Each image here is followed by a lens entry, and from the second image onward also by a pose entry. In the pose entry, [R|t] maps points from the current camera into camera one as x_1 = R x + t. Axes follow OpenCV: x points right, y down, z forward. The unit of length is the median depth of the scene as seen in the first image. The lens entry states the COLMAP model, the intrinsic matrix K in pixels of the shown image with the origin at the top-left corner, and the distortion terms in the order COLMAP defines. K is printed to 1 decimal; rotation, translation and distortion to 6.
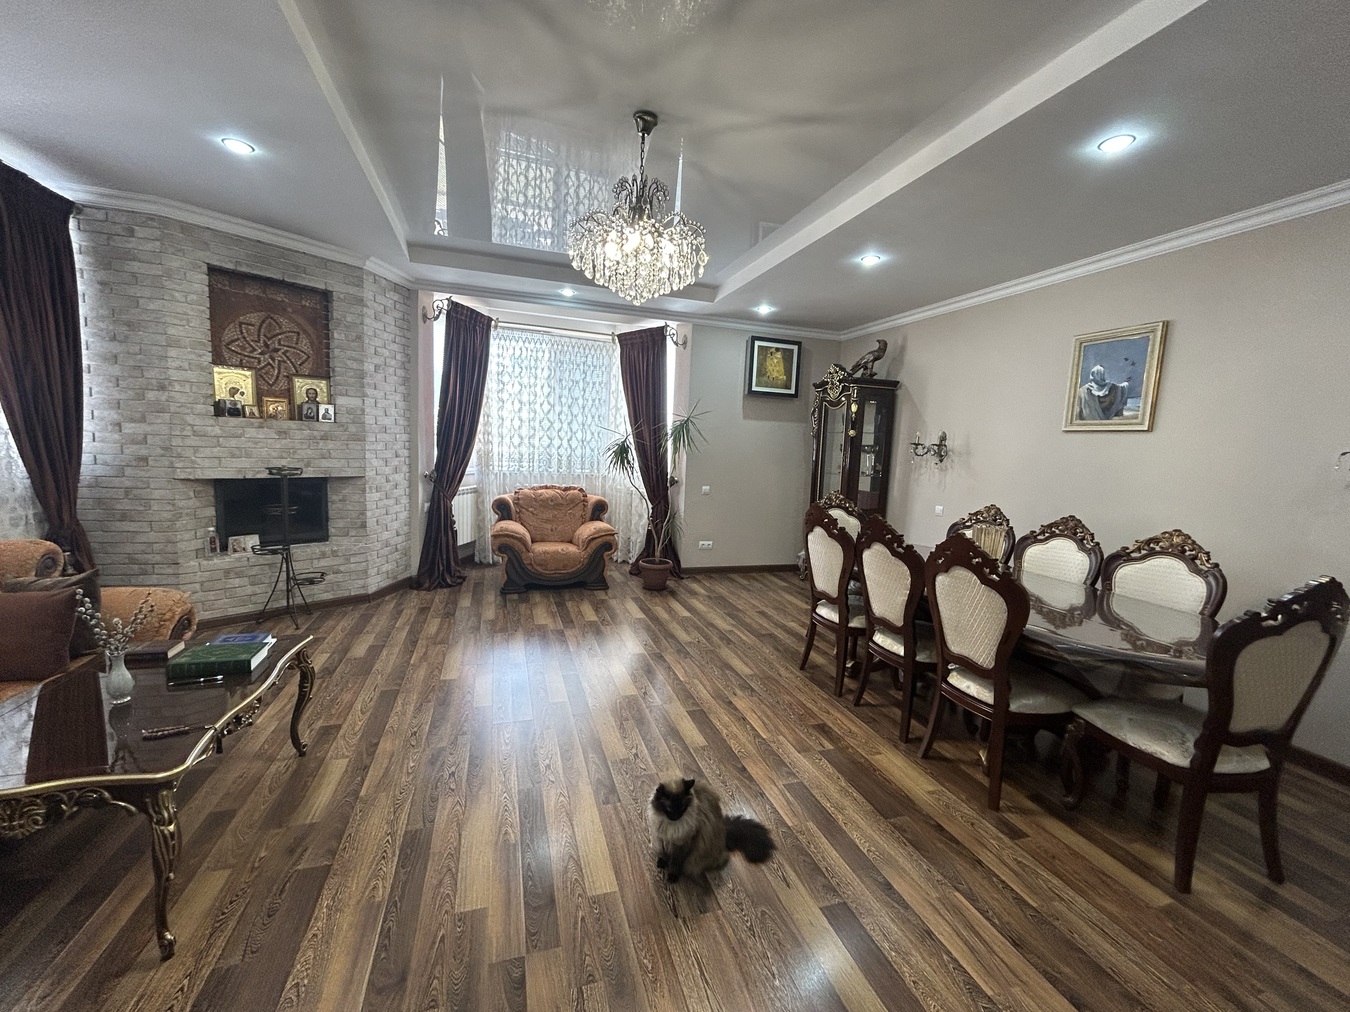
lens RADIAL K [[549.0, 0, 674.6], [0, 549.0, 509.7], [0, 0, 1]] dist [-0.001334, 0.000563]
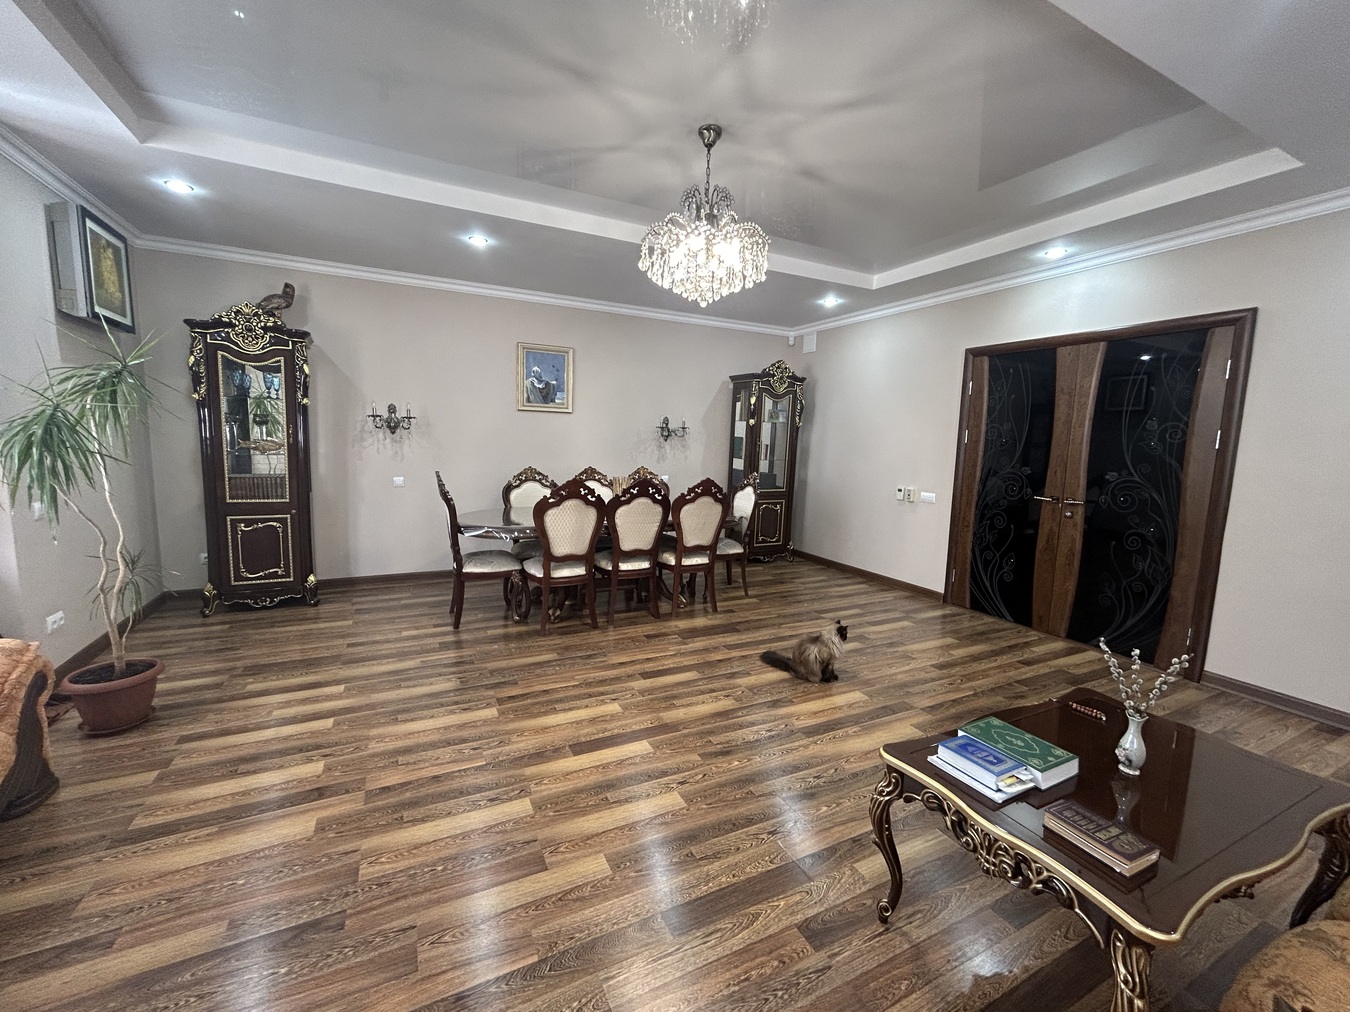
lens RADIAL K [[549.0, 0, 674.6], [0, 549.0, 509.7], [0, 0, 1]] dist [-0.001334, 0.000563]
pose [[-0.152870, -0.177505, 0.972174, -0.720212], [0.081468, 0.978125, 0.191402, -0.120981], [-0.984883, 0.108460, -0.135065, 0.768462]]
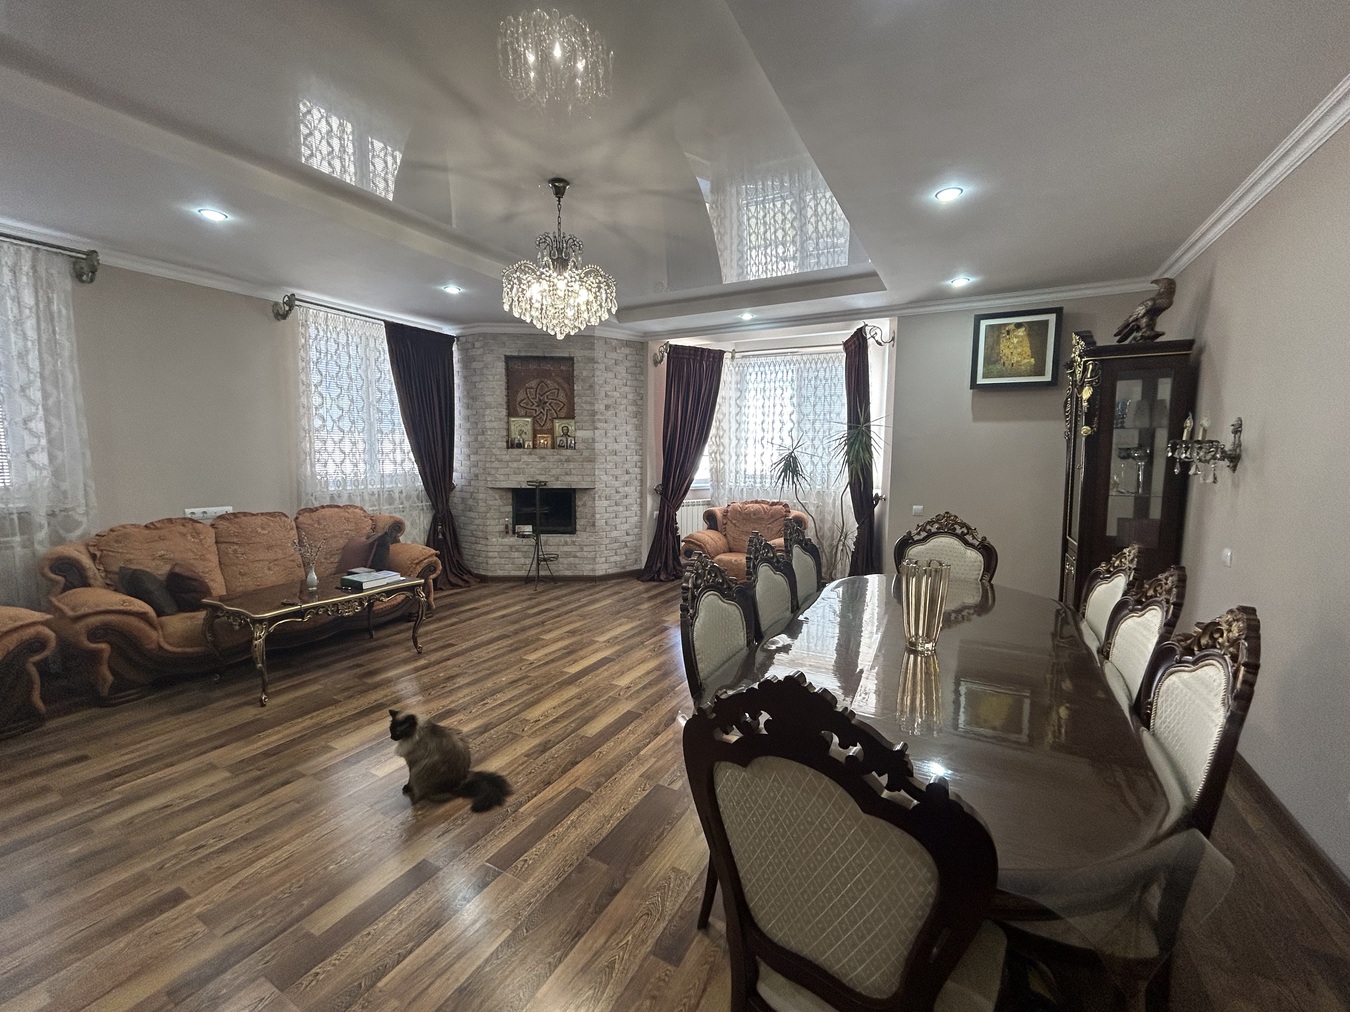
lens RADIAL K [[549.0, 0, 674.6], [0, 549.0, 509.7], [0, 0, 1]] dist [-0.001334, 0.000563]
pose [[0.688006, 0.035449, -0.724838, 0.602029], [-0.064127, 0.997869, -0.012067, -0.004382], [0.722866, 0.054783, 0.688813, 0.236974]]
